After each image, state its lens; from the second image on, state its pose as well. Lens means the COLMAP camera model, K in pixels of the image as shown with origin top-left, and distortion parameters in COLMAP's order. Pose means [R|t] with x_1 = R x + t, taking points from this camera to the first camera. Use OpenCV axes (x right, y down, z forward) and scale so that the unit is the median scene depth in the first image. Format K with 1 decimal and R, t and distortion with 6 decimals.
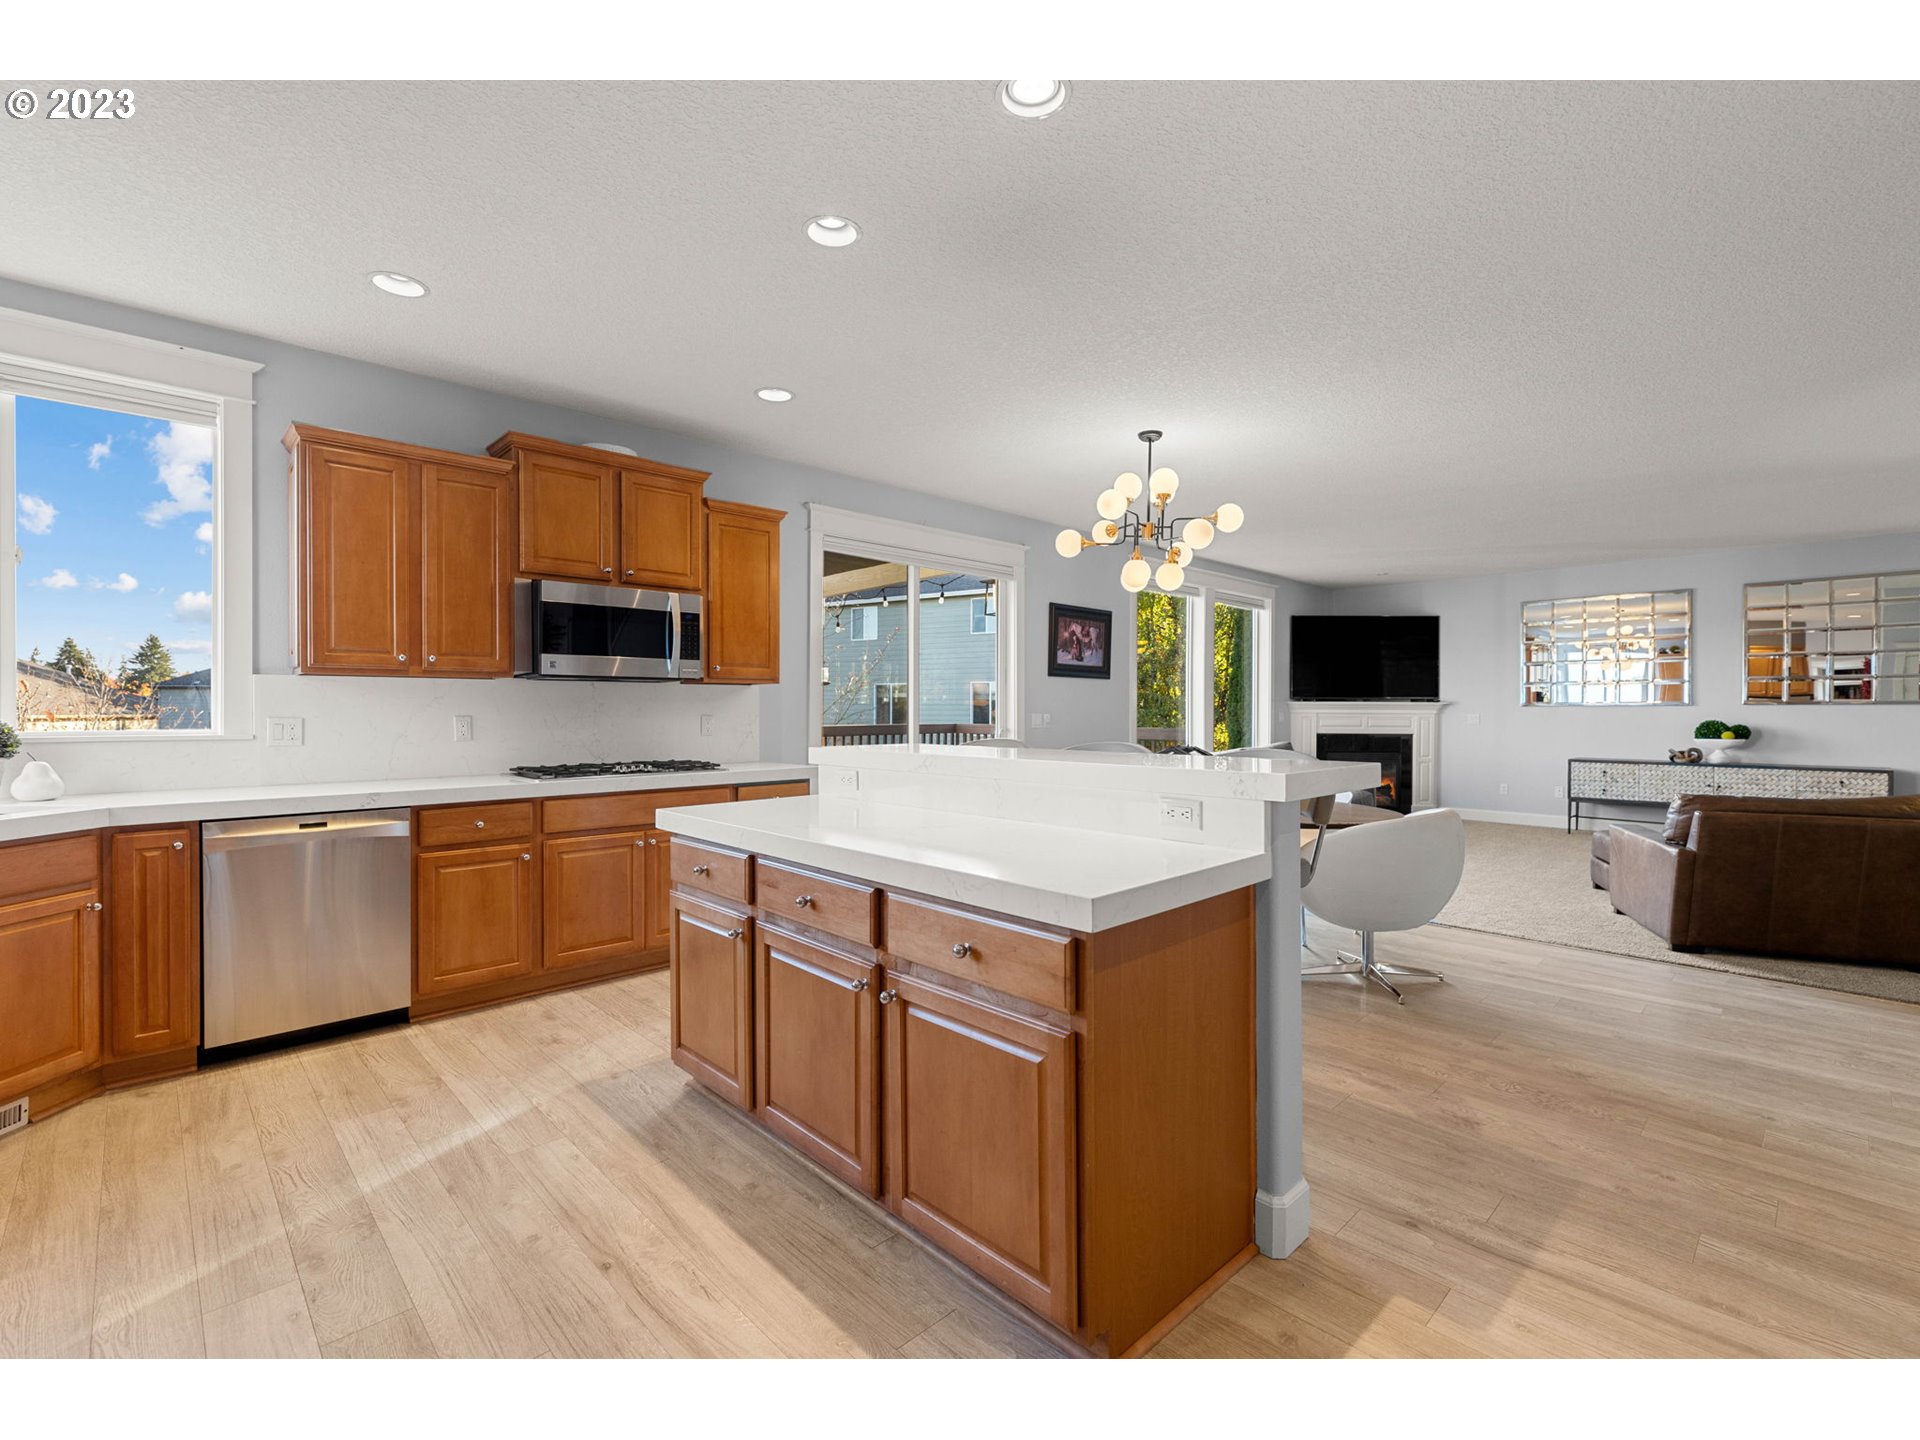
lens RADIAL K [[842.3, 0, 961.6], [0, 842.3, 716.3], [0, 0, 1]] dist [0.001397, 0.000188]
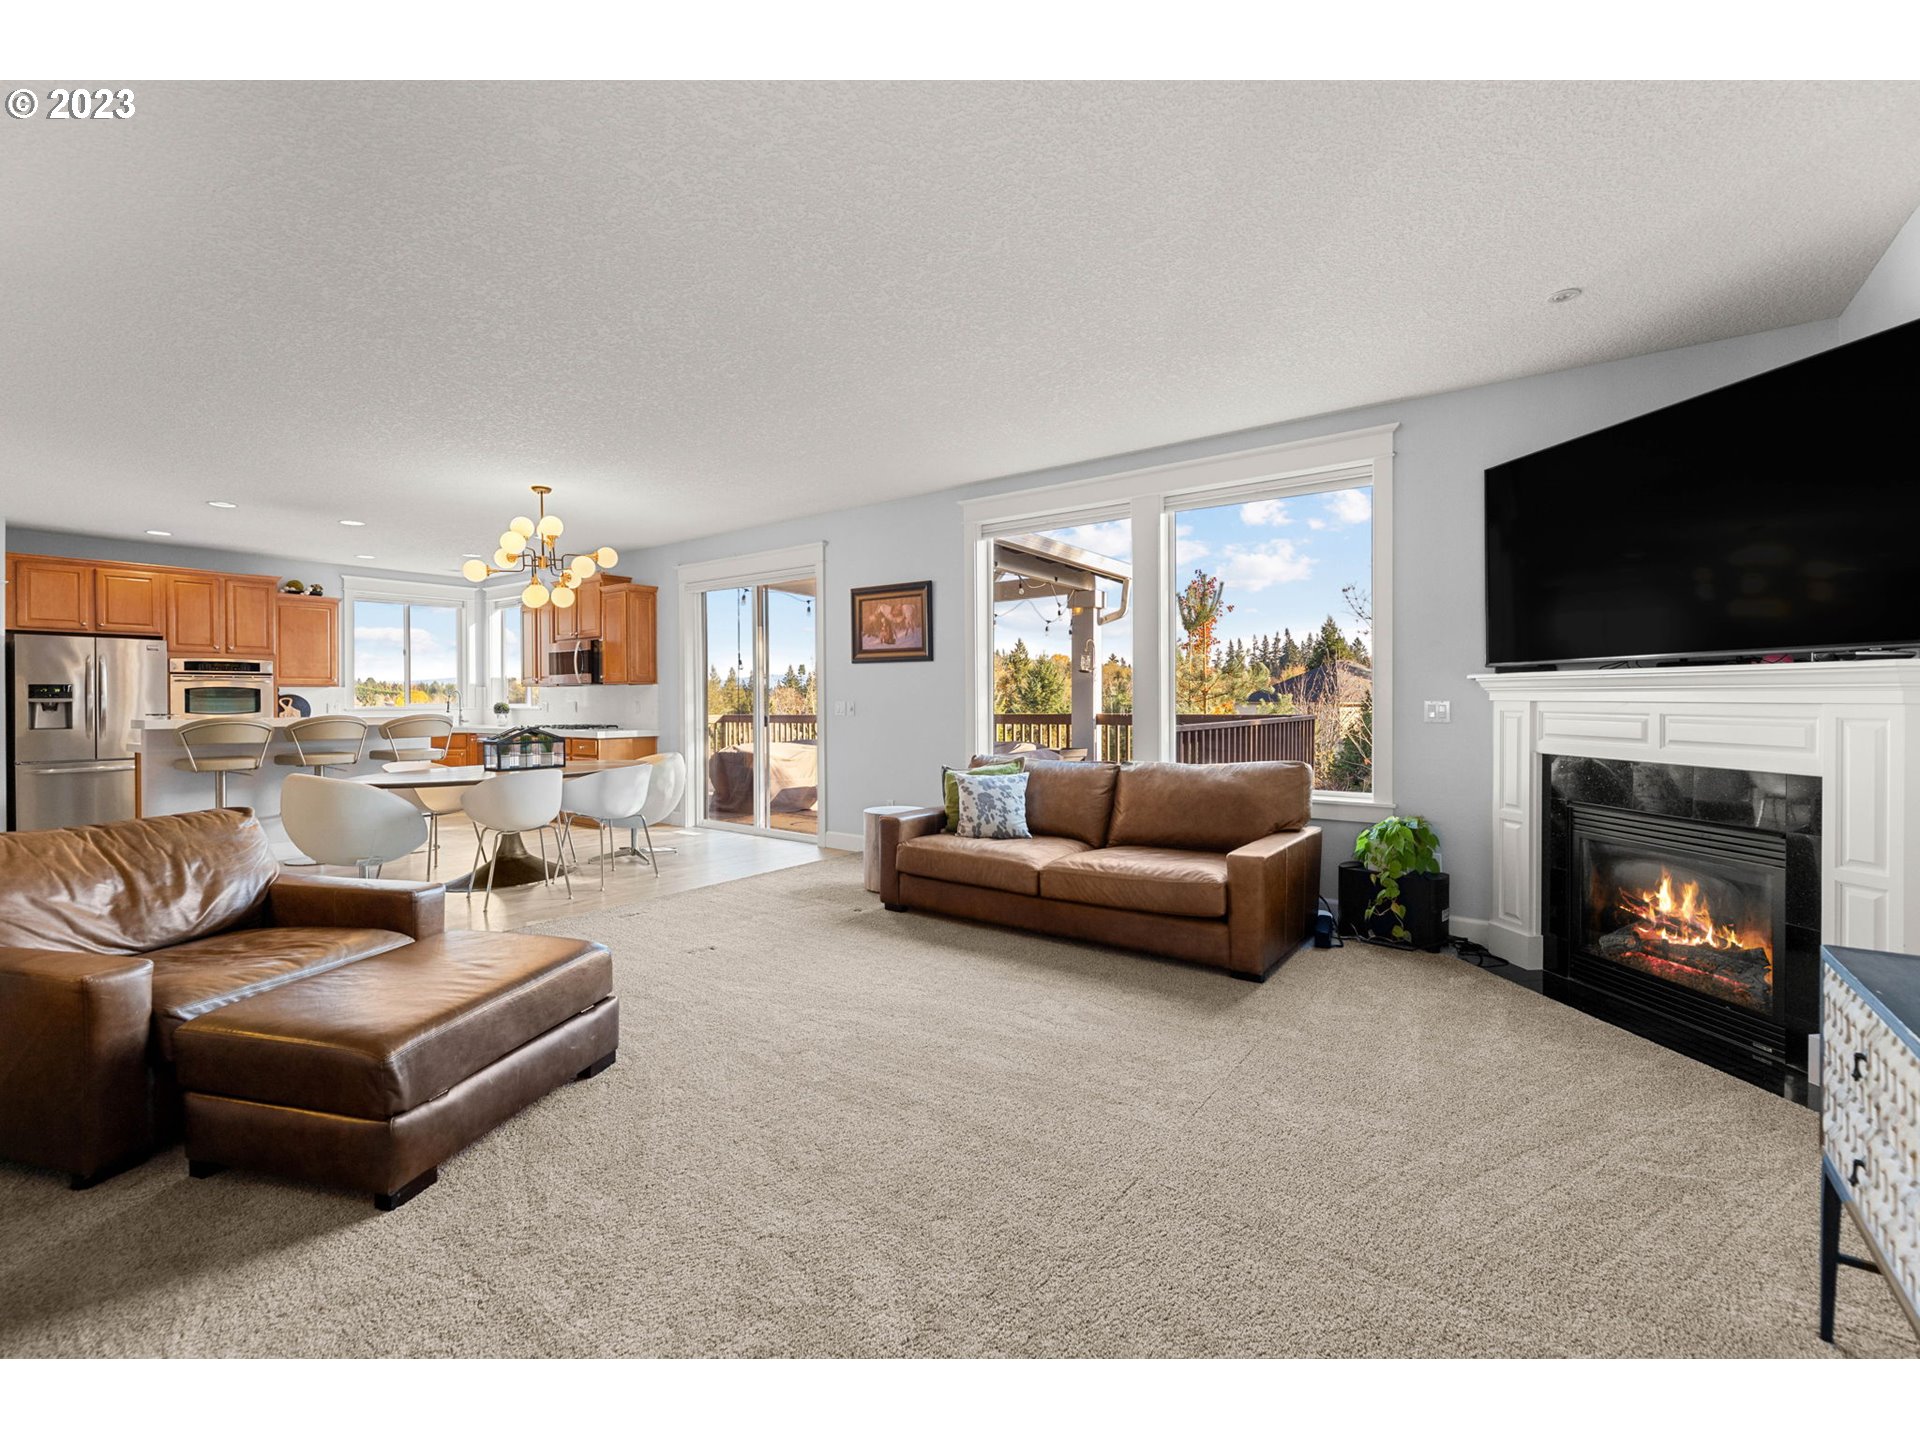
lens RADIAL K [[842.3, 0, 965.3], [0, 842.3, 706.7], [0, 0, 1]] dist [0.001397, 0.000188]
pose [[0.157140, 0.008280, -0.987542, 1.746970], [-0.003978, 0.999962, 0.007751, -0.008538], [0.987568, 0.002710, 0.157166, 1.551930]]
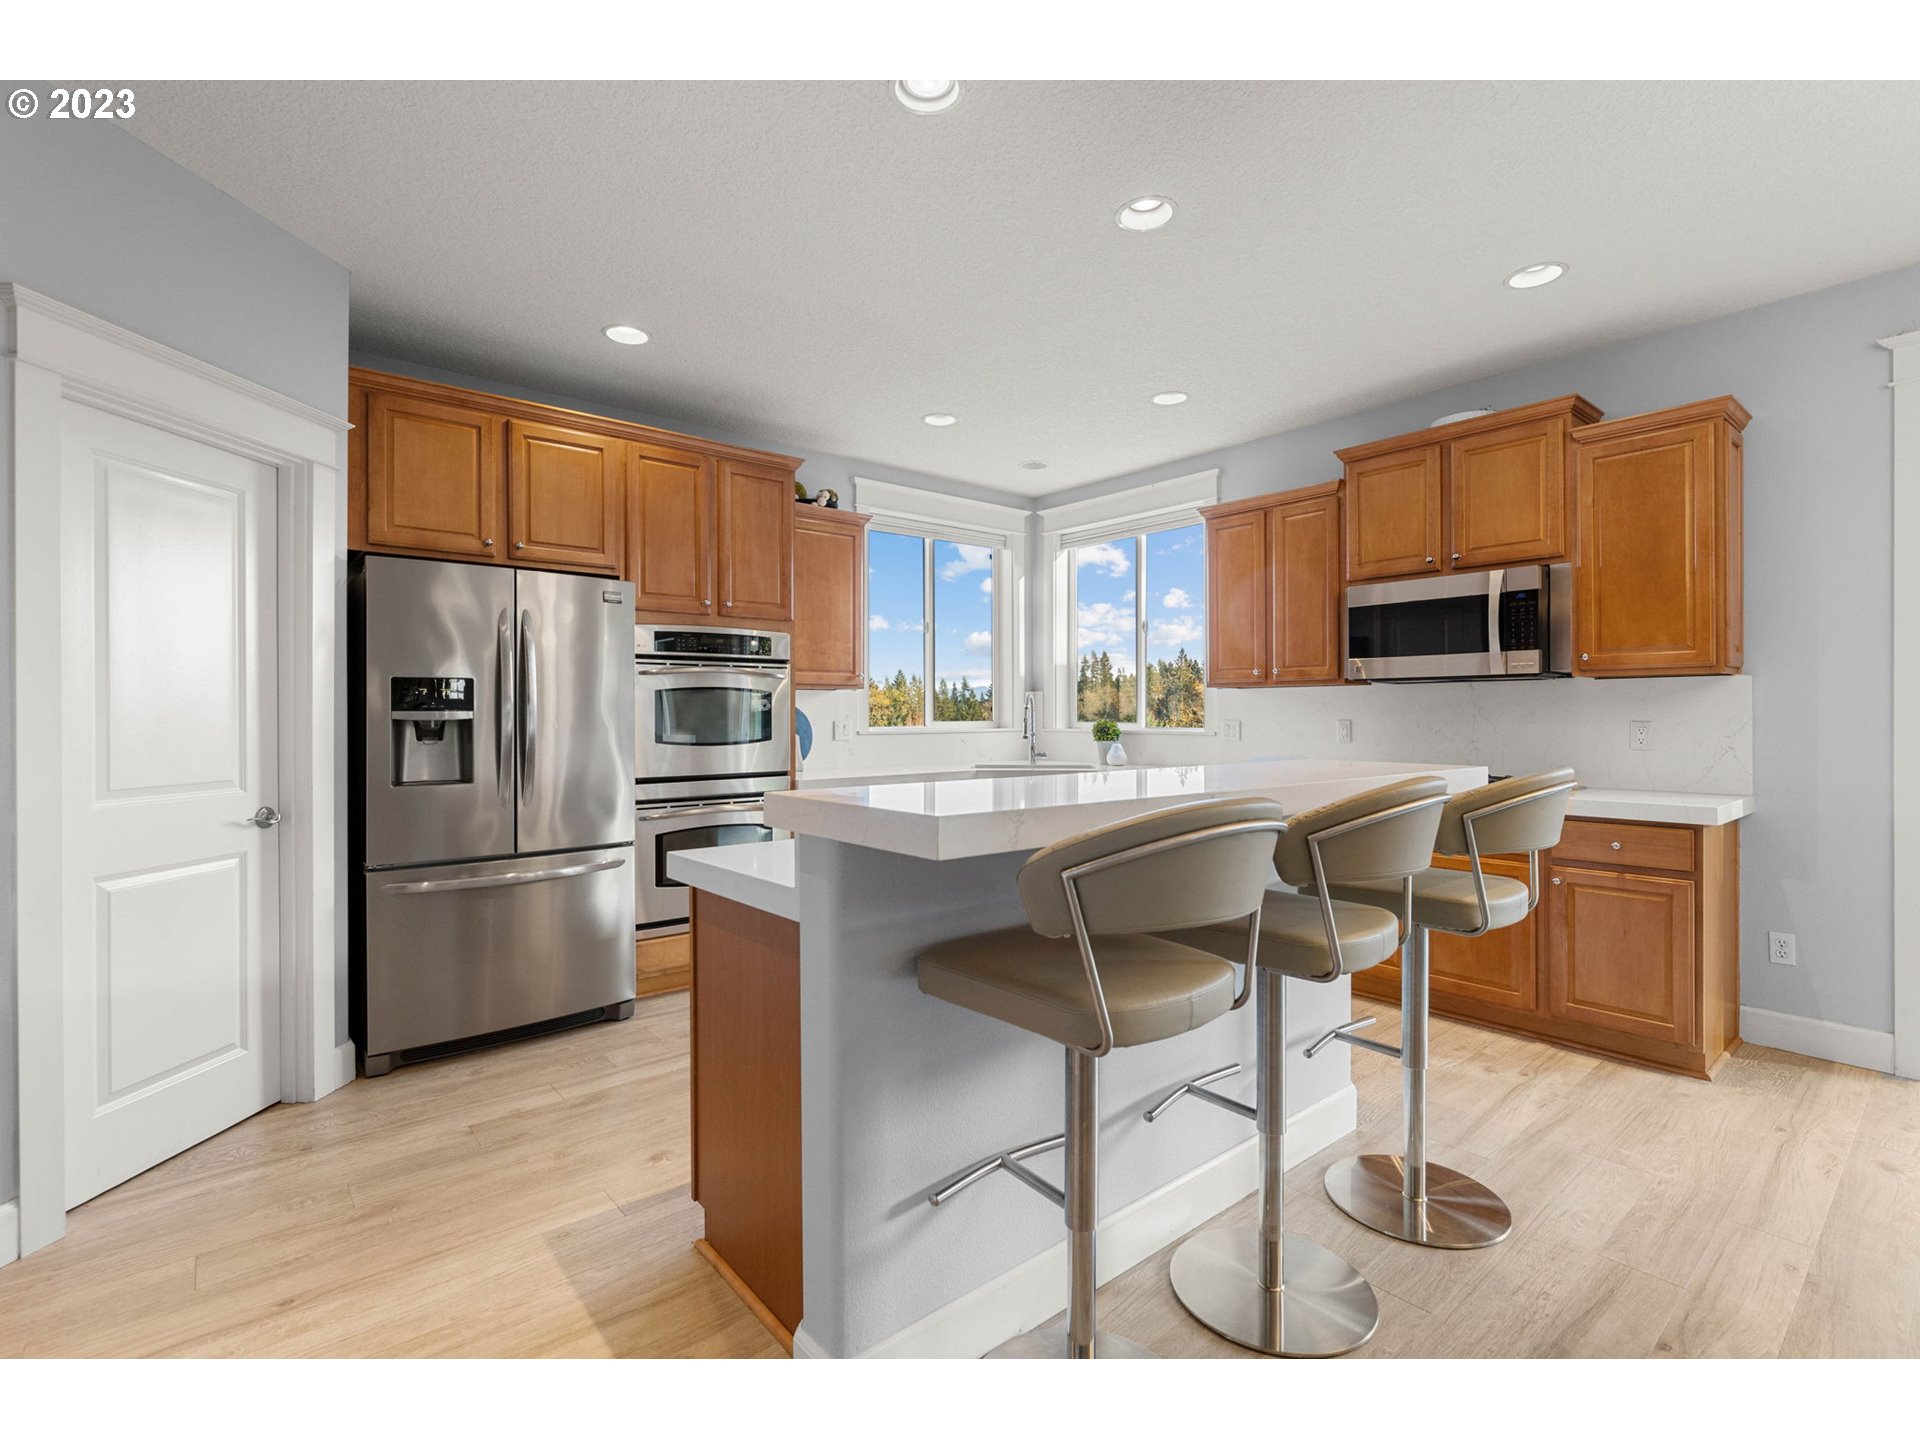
lens RADIAL K [[902.4, 0, 954.5], [0, 902.4, 716.9], [0, 0, 1]] dist [0.000005, 0.000090]
pose [[-0.074233, 0.003492, -0.997235, 0.552998], [-0.005845, 0.999975, 0.003936, -0.005567], [0.997224, 0.006121, -0.074211, 0.535341]]
